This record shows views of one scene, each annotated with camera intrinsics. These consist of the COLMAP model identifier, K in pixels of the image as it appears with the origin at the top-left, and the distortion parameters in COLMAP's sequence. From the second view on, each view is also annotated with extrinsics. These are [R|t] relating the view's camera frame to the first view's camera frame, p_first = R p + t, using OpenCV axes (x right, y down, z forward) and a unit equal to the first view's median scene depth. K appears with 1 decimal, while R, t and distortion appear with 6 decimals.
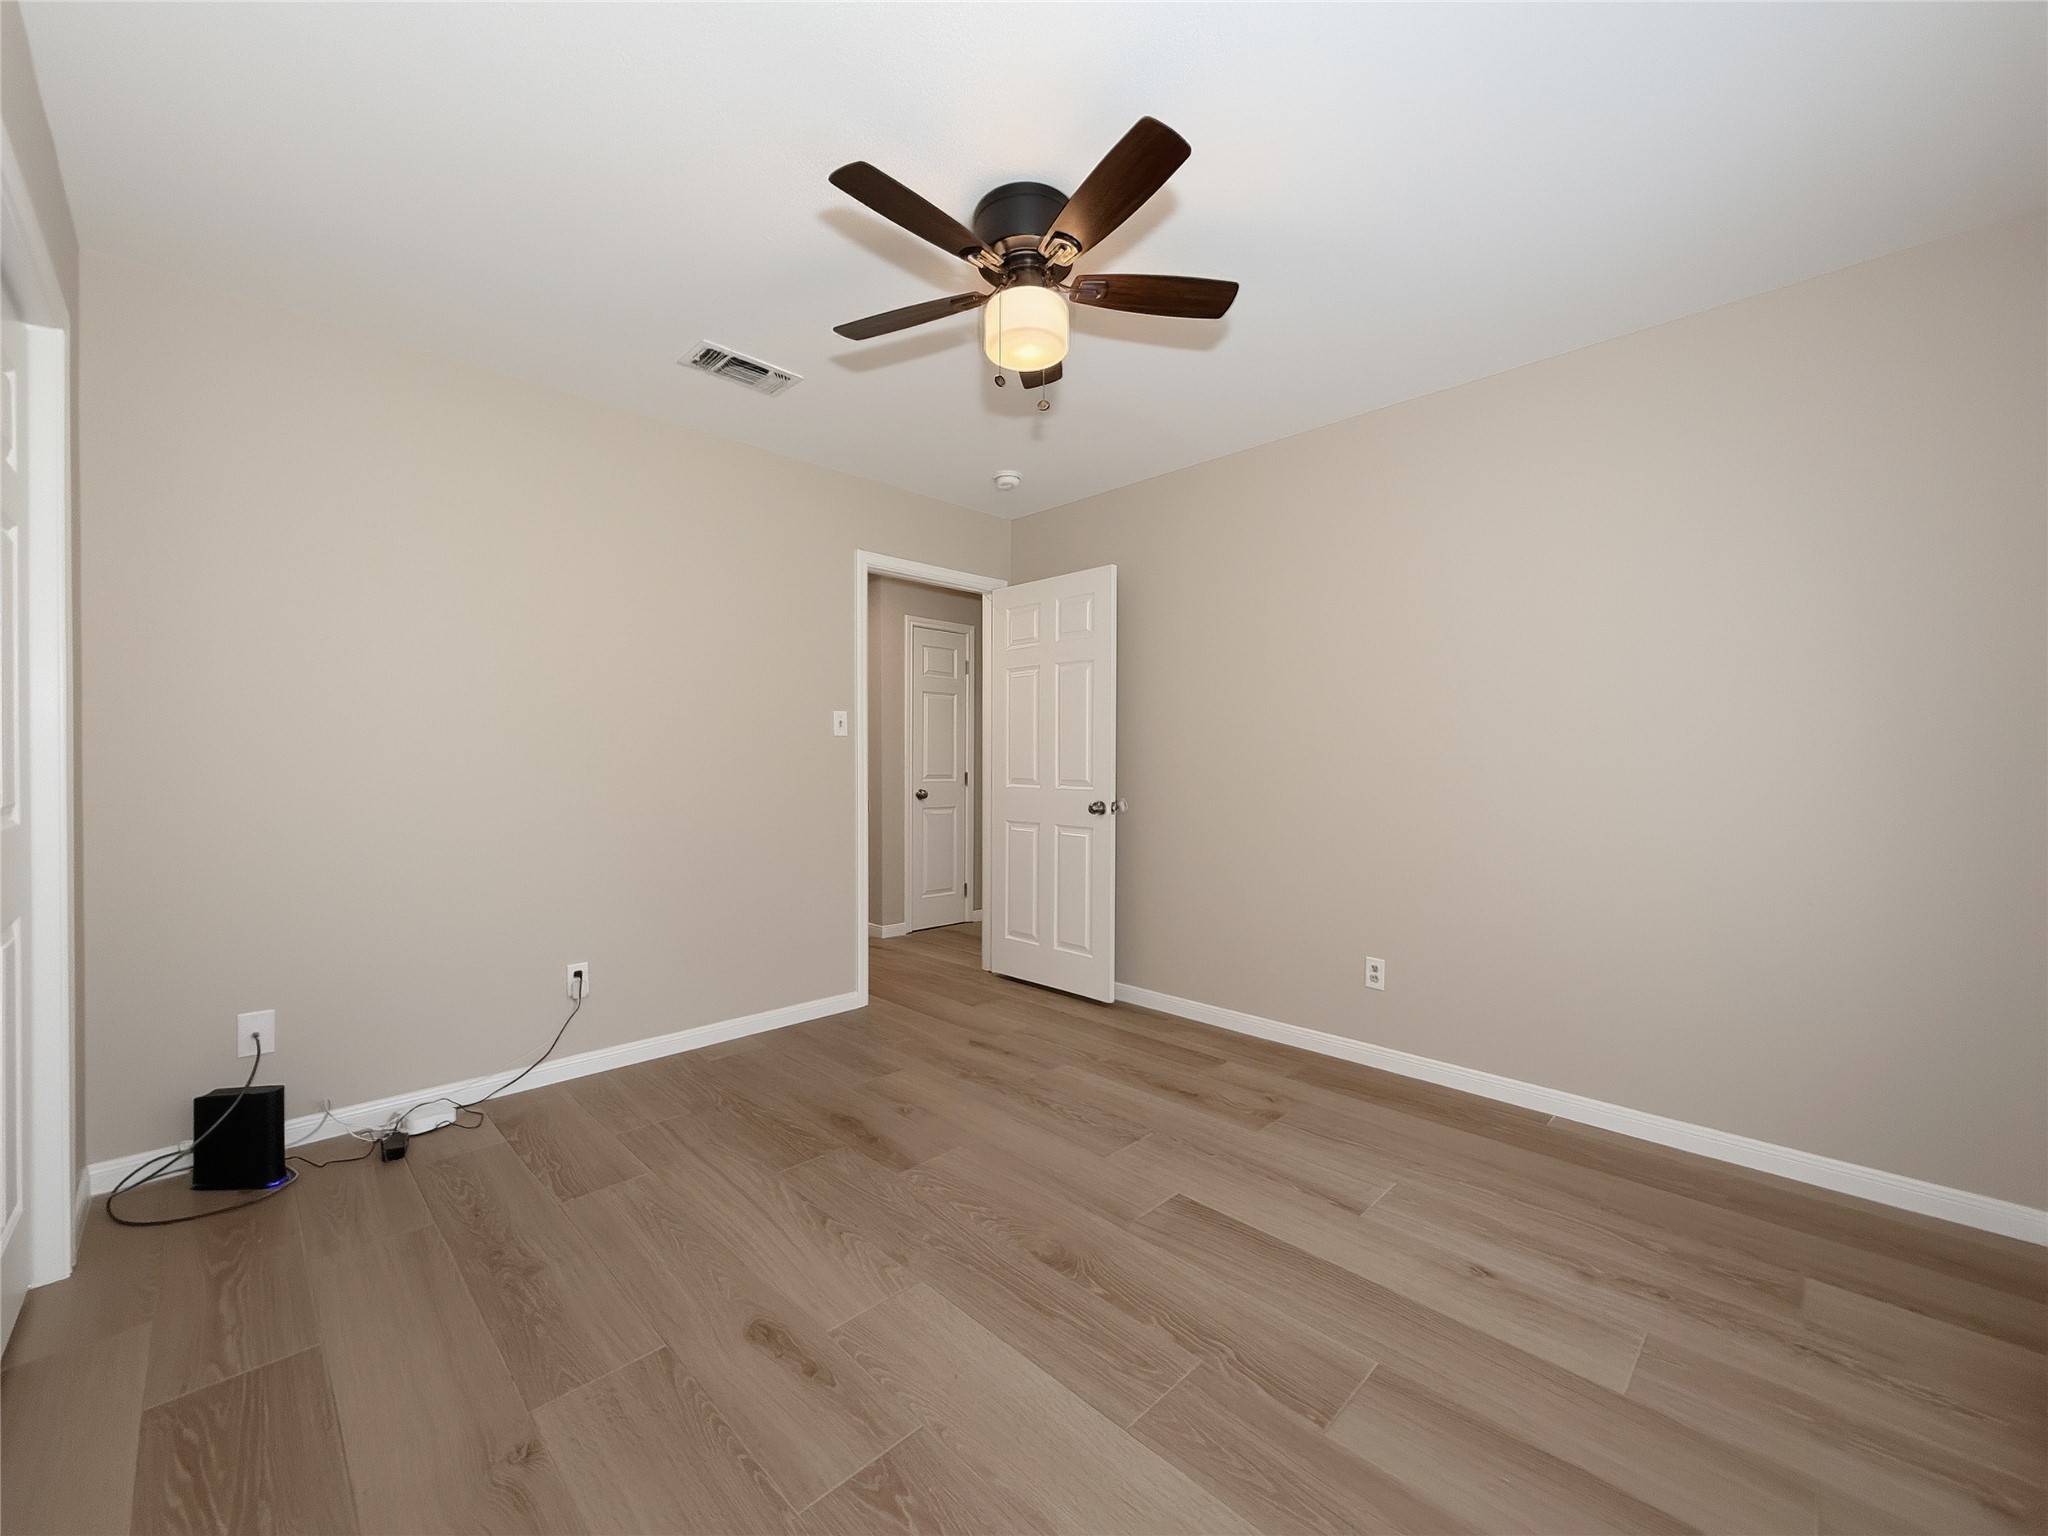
lens RADIAL K [[822.7, 0, 1046.2], [0, 822.7, 773.4], [0, 0, 1]] dist [0.004548, -0.000843]
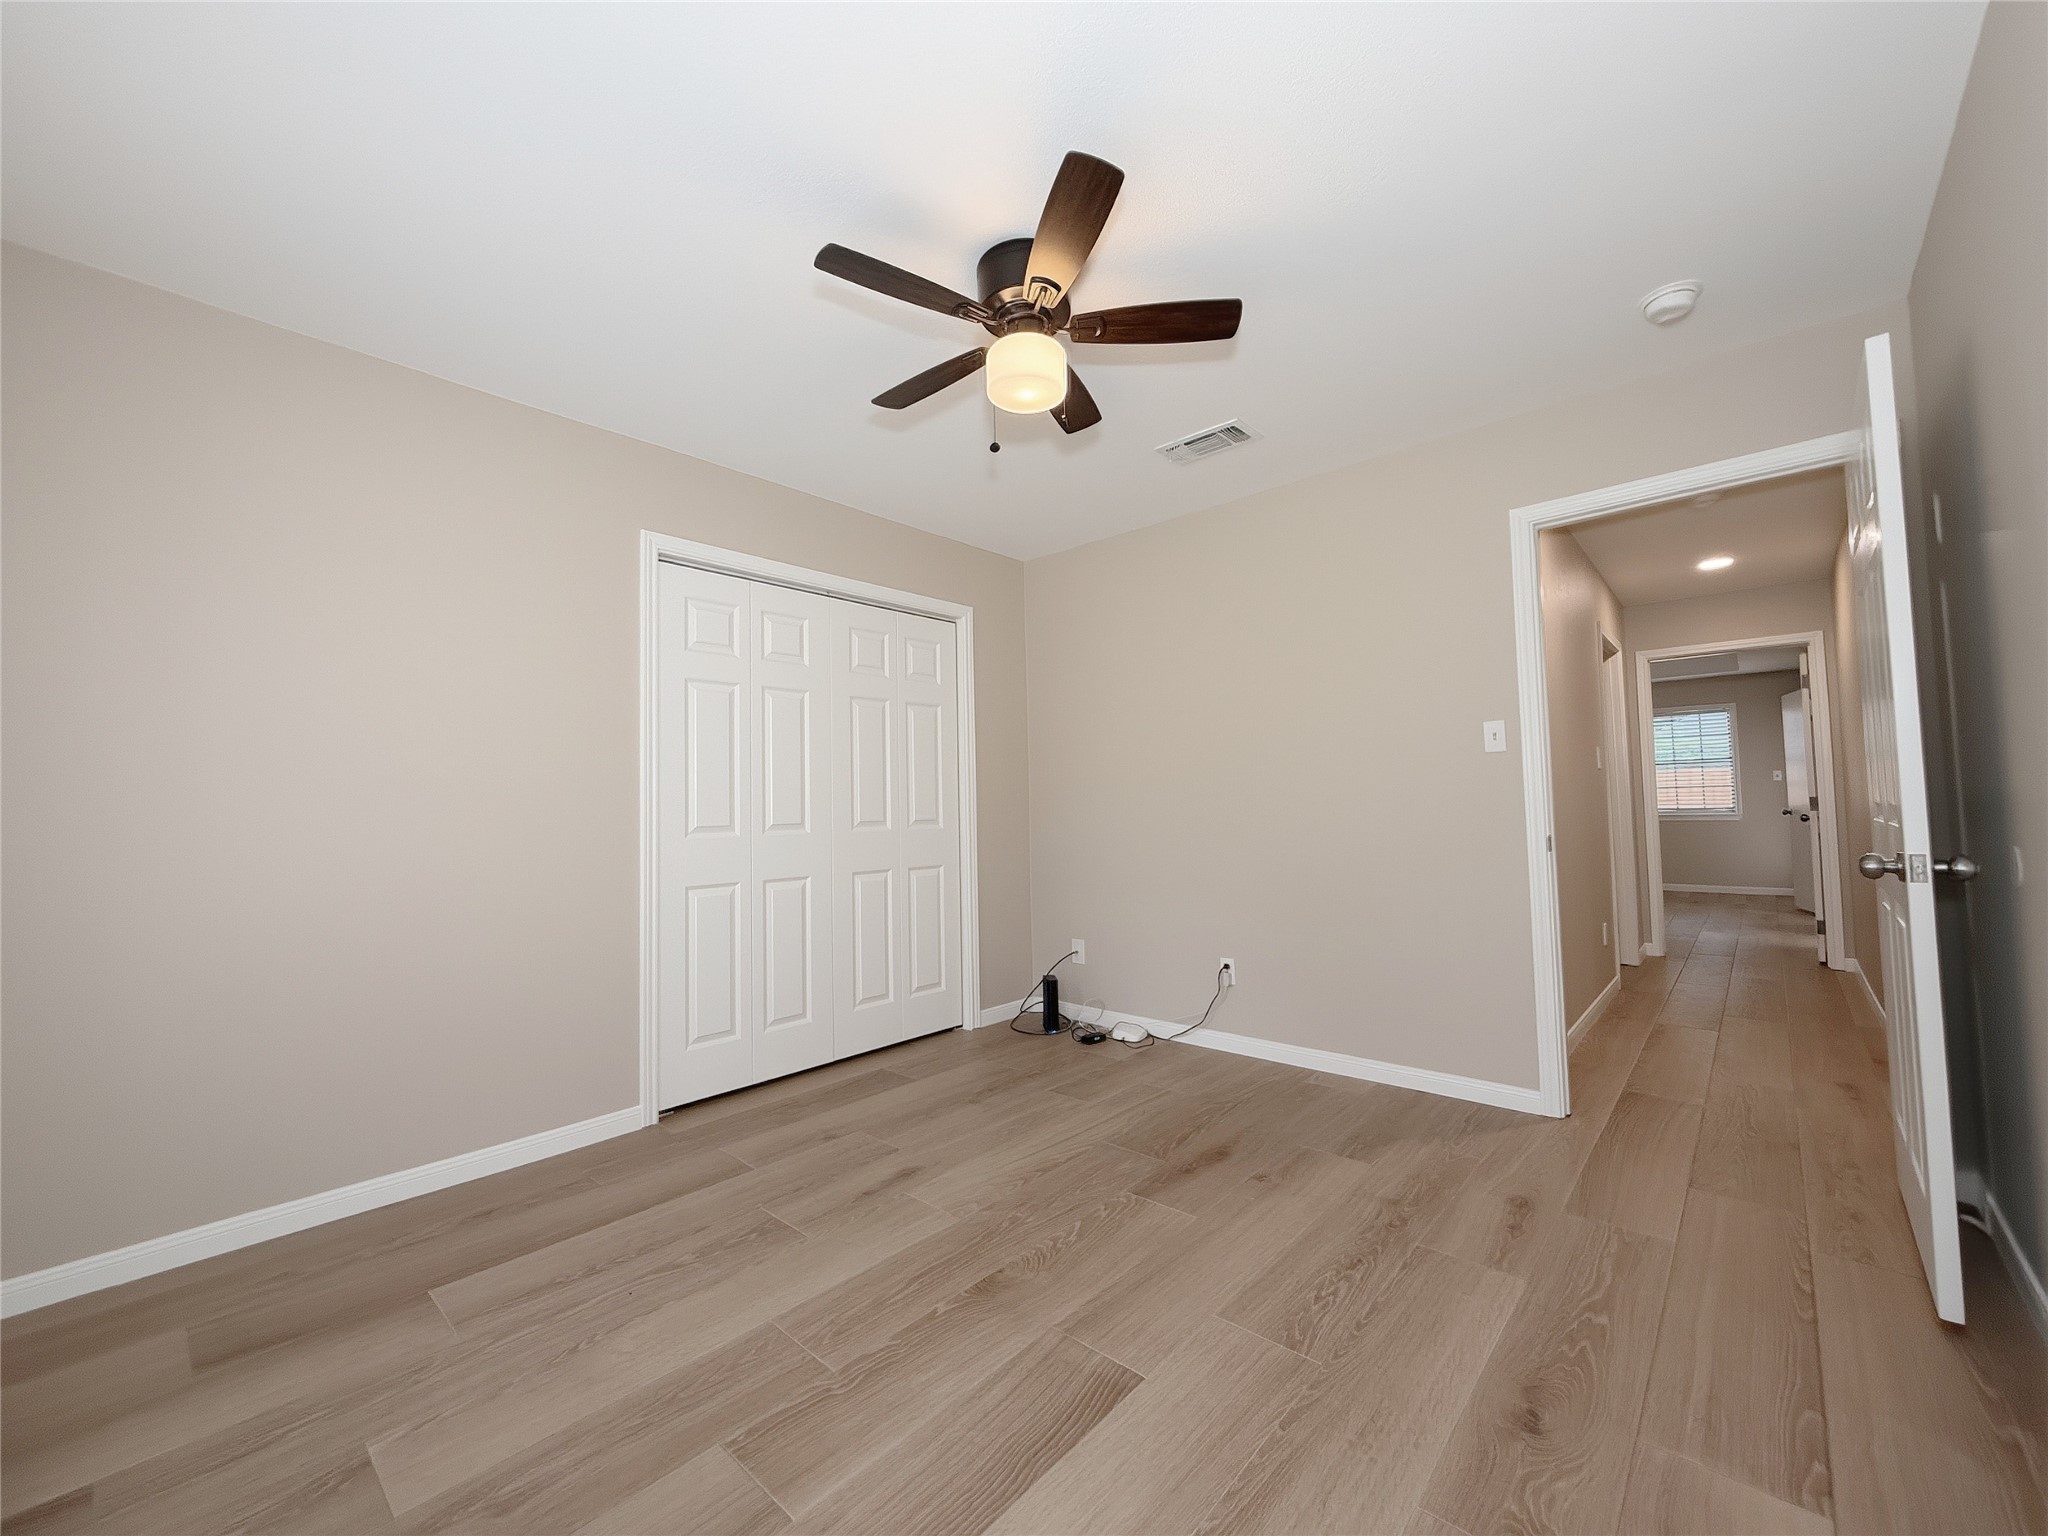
lens RADIAL K [[822.7, 0, 992.8], [0, 822.7, 765.2], [0, 0, 1]] dist [0.004548, -0.000843]
pose [[0.009598, -0.057026, -0.998327, 0.853512], [0.010940, 0.998319, -0.056920, 0.011350], [0.999894, -0.010376, 0.010206, 0.808096]]
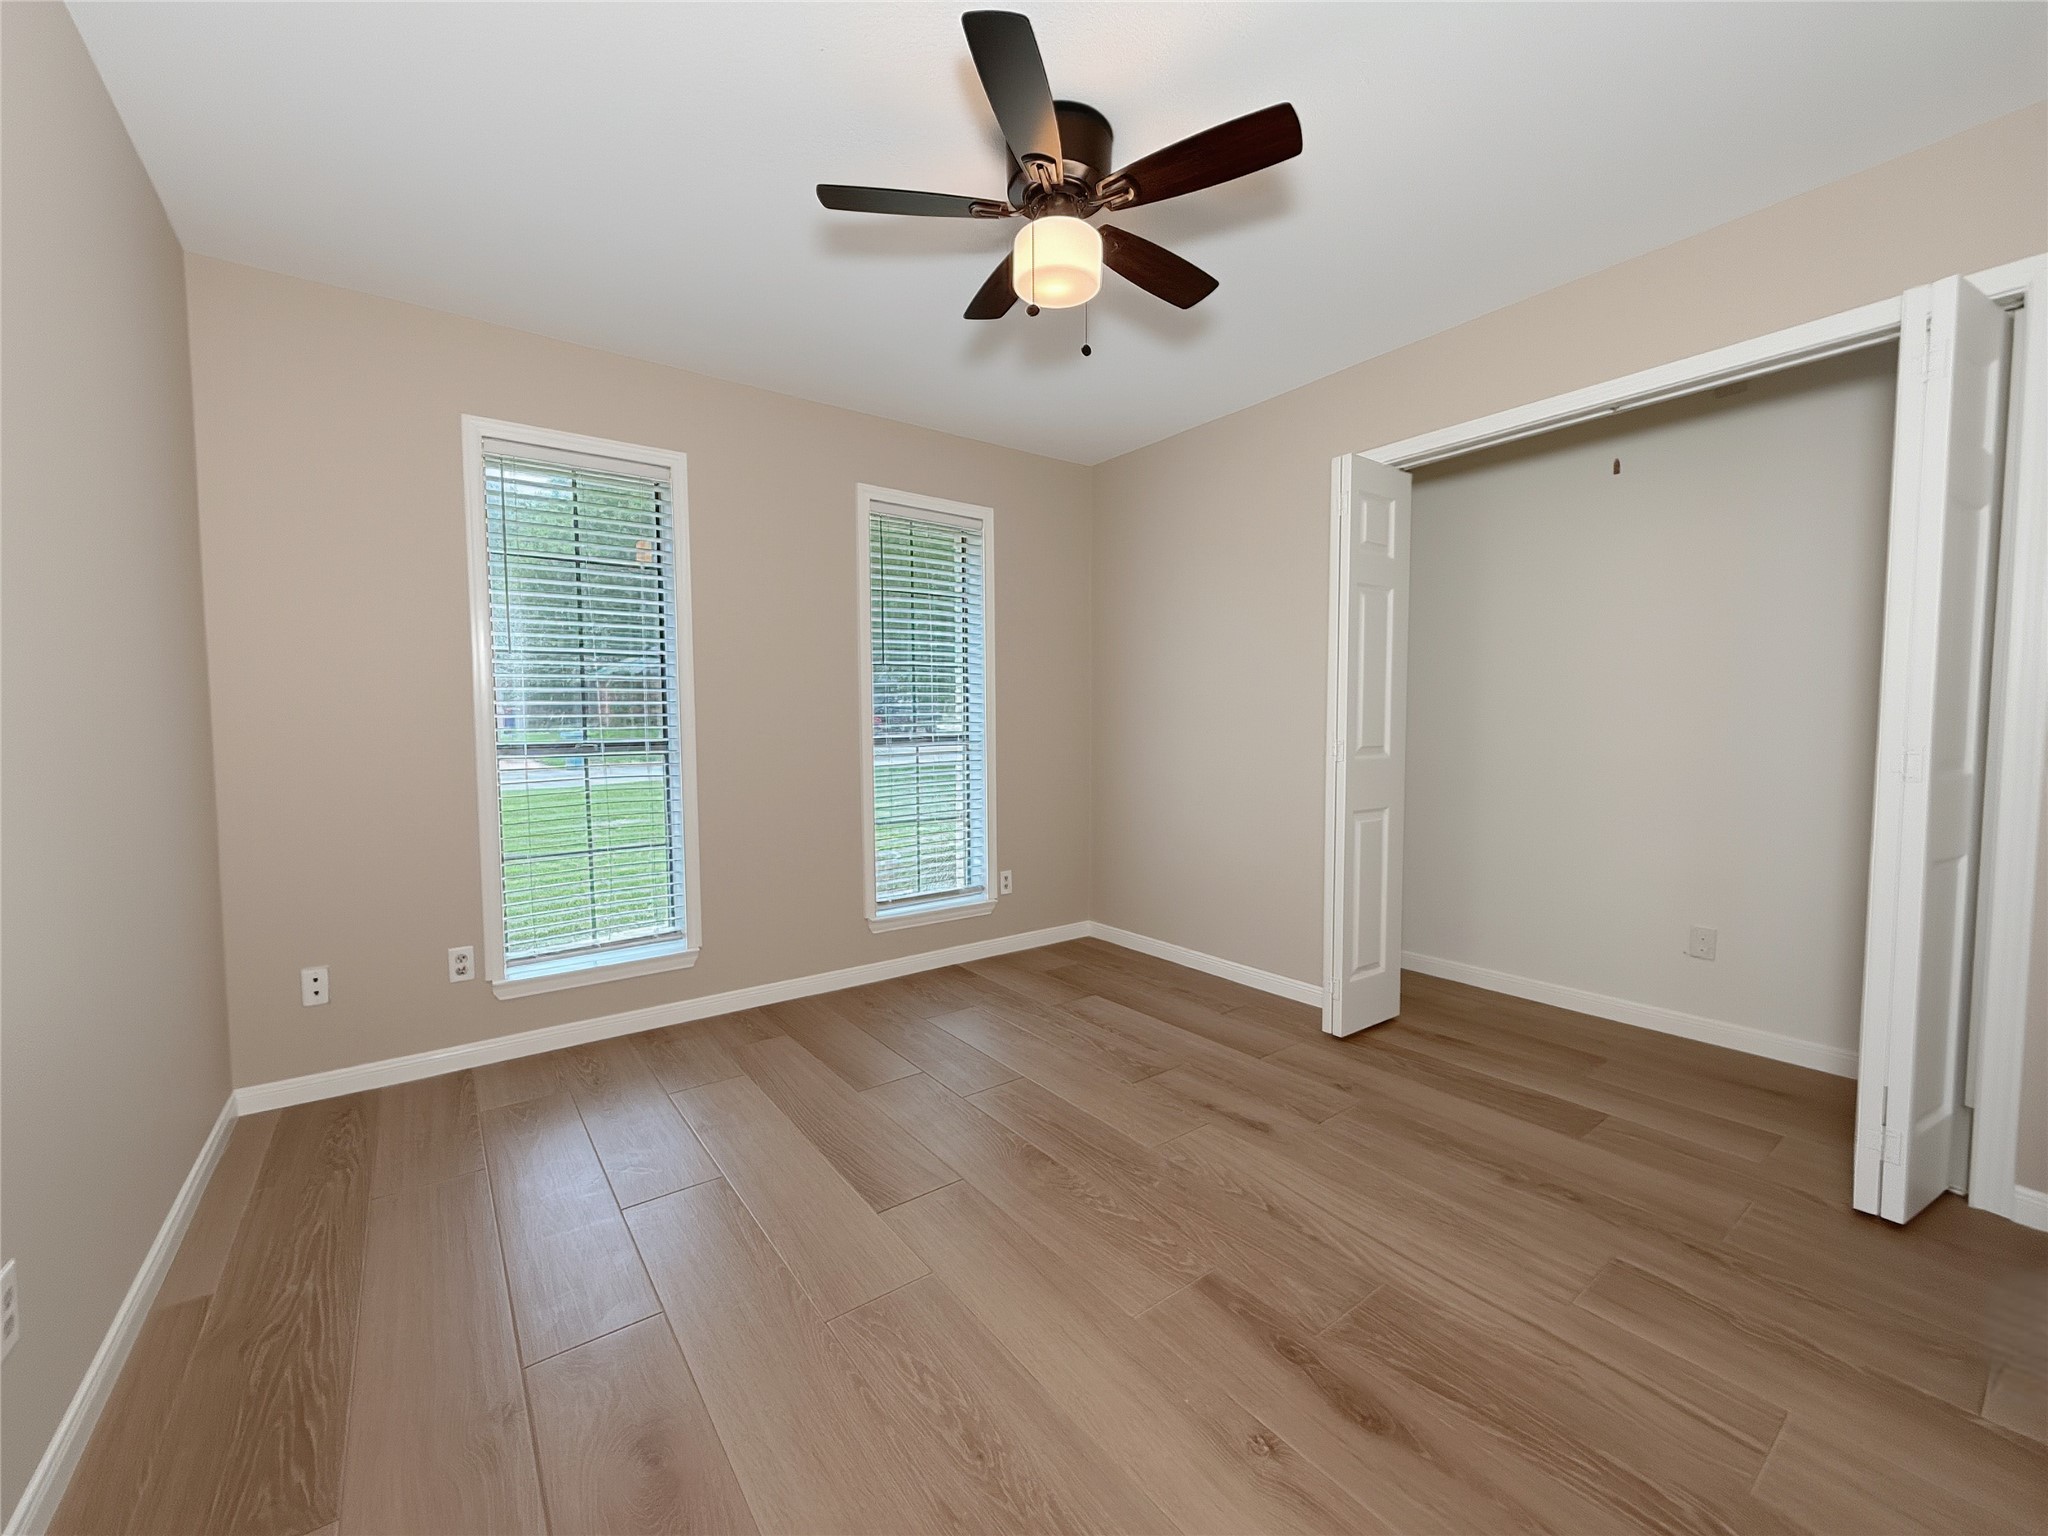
lens RADIAL K [[822.7, 0, 1034.4], [0, 822.7, 771.2], [0, 0, 1]] dist [0.004548, -0.000843]
pose [[-0.988127, -0.007128, 0.153474, -0.126003], [0.003734, 0.997514, 0.070367, -0.017868], [-0.153594, 0.070105, -0.985644, 1.685724]]
